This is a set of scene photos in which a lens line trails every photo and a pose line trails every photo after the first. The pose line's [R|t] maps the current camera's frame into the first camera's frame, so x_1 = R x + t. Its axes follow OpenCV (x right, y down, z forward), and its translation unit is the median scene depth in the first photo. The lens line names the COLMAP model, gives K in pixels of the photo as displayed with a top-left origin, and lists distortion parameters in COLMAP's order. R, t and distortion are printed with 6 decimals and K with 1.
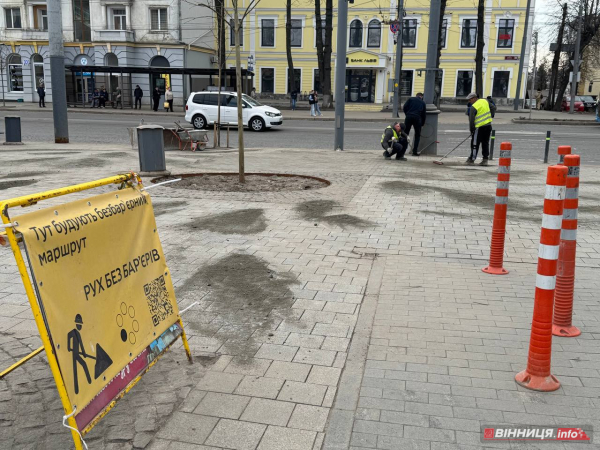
lens RADIAL K [[605.9, 0, 302.6], [0, 605.9, 241.7], [0, 0, 1]] dist [0.169495, -0.299646]
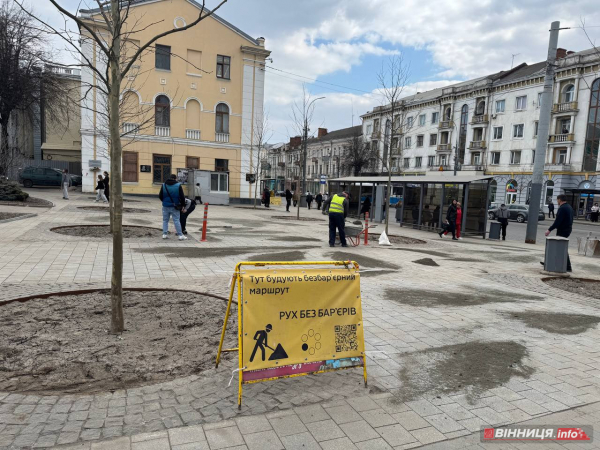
lens RADIAL K [[428.6, 0, 300.0], [0, 428.6, 225.0], [0, 0, 1]] dist [0.014014, -0.006174]
pose [[0.589101, 0.085737, -0.803498, 0.473720], [-0.234771, 0.969623, -0.068664, -0.073320], [0.773203, 0.229088, 0.591334, 0.115123]]
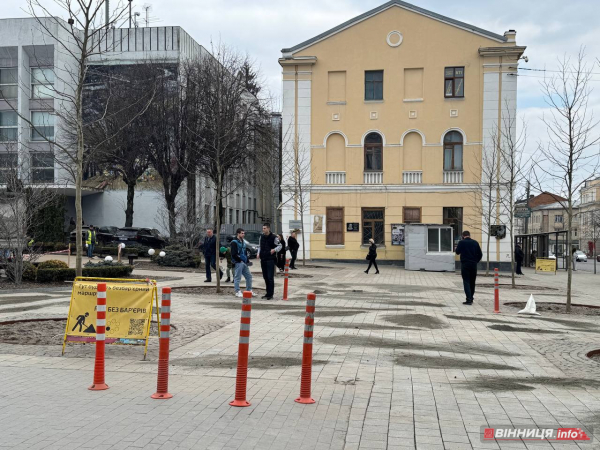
lens RADIAL K [[694.2, 0, 300.0], [0, 694.2, 225.0], [0, 0, 1]] dist [0.273969, -0.888469]
pose [[0.046988, -0.037748, -0.998182, 2.275677], [-0.247543, 0.967675, -0.048247, -0.286236], [0.967737, 0.249360, 0.036124, 1.162495]]
